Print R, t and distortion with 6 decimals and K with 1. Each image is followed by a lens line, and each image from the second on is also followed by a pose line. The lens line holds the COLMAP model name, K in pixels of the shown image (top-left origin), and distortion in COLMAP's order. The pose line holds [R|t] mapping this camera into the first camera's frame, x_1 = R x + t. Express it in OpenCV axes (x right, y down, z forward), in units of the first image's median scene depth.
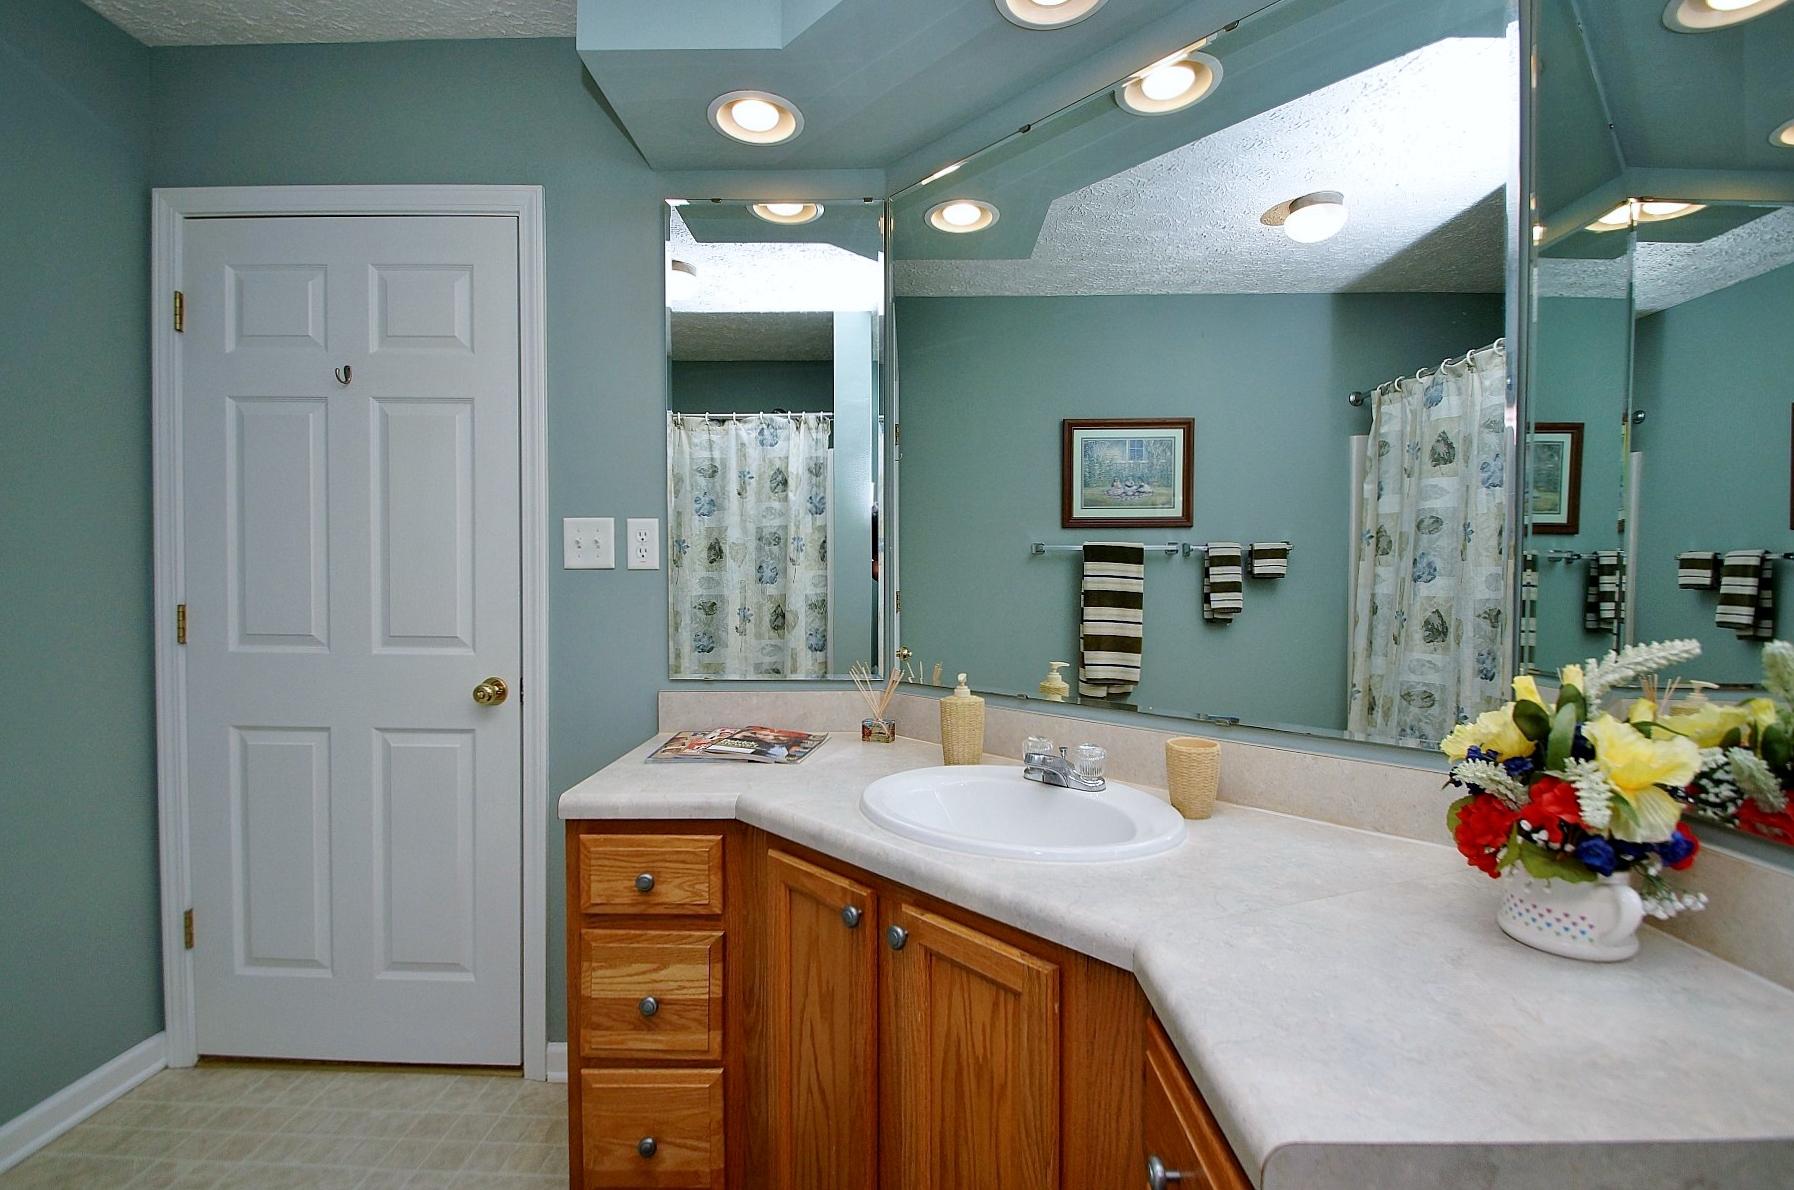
lens RADIAL K [[810.3, 0, 902.1], [0, 810.3, 600.7], [0, 0, 1]] dist [0.026488, -0.018909]
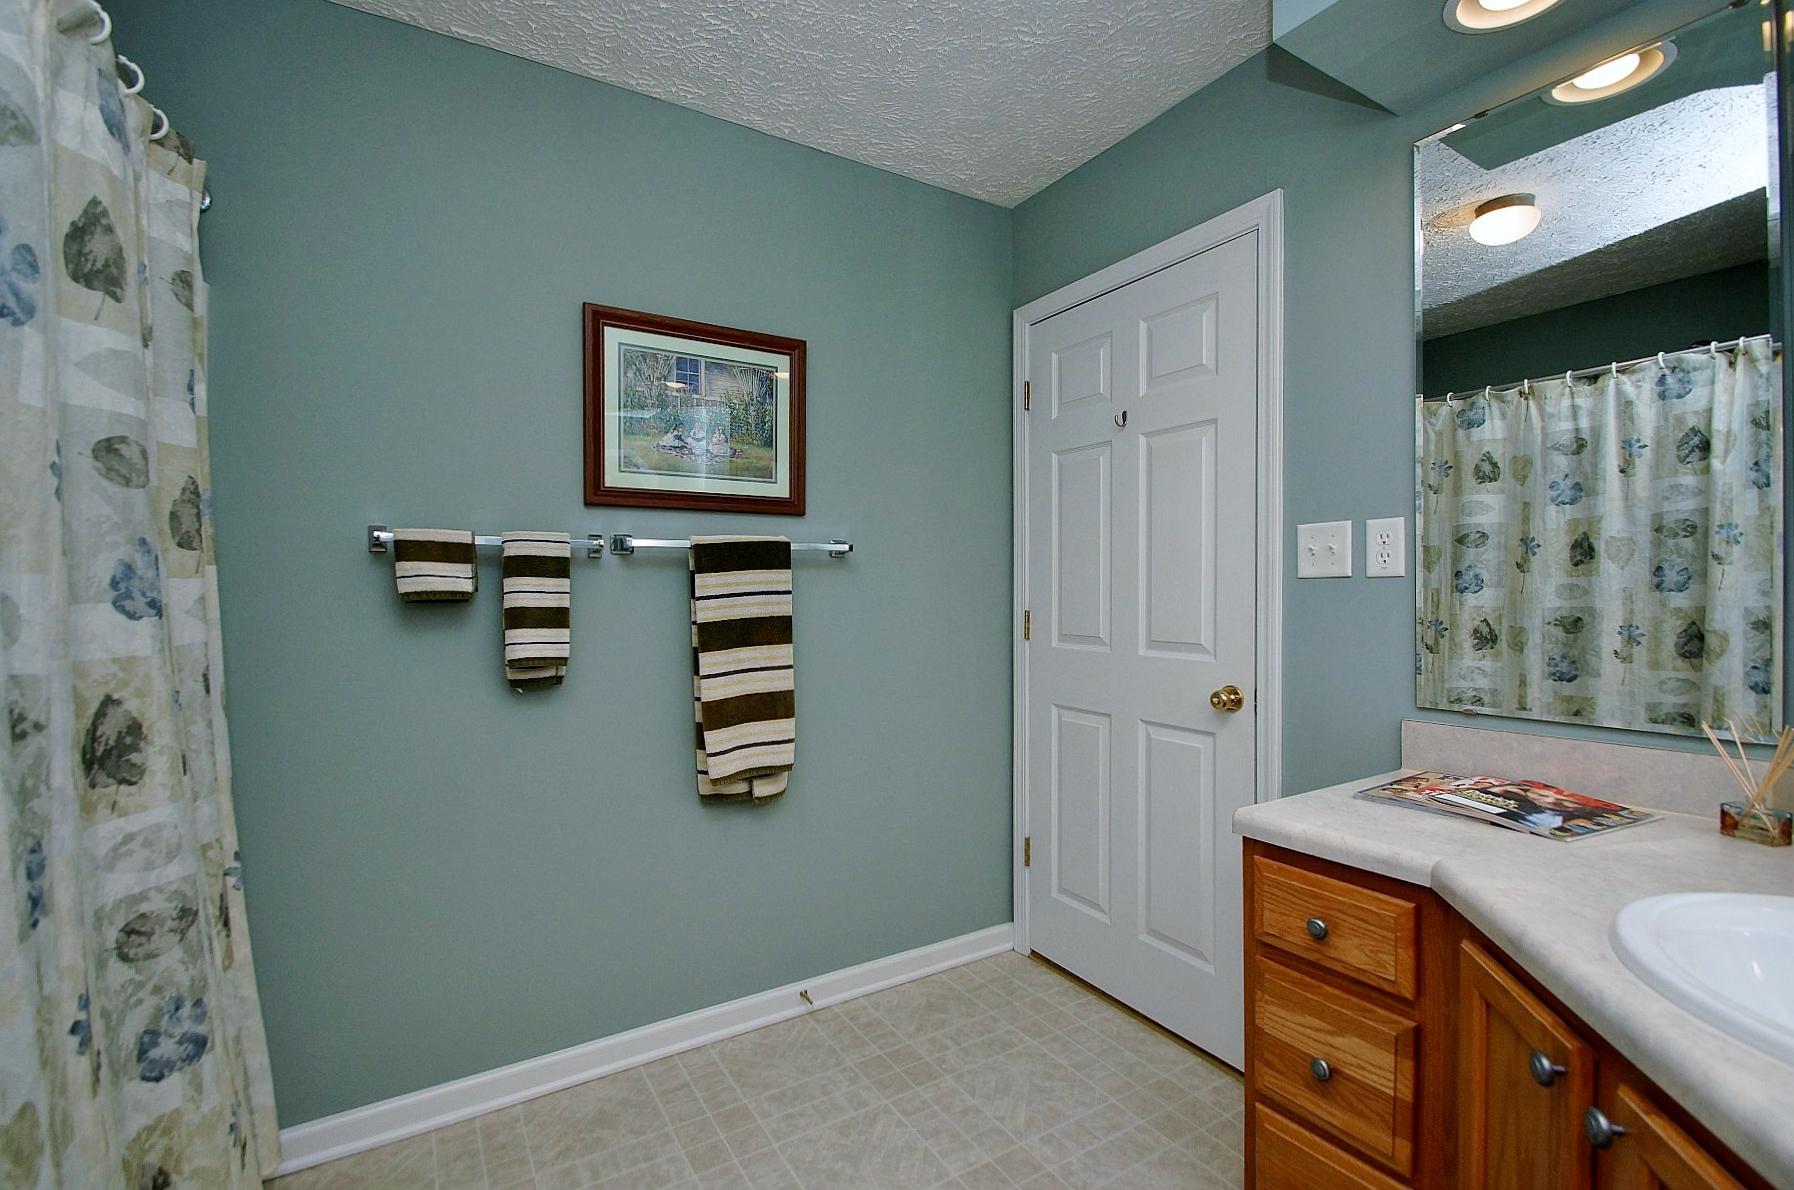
lens RADIAL K [[810.3, 0, 902.1], [0, 810.3, 600.7], [0, 0, 1]] dist [0.026488, -0.018909]
pose [[0.544874, 0.002545, -0.838514, 0.137320], [-0.012762, 0.999905, -0.005258, -0.002082], [0.838421, 0.013566, 0.544855, 0.093002]]
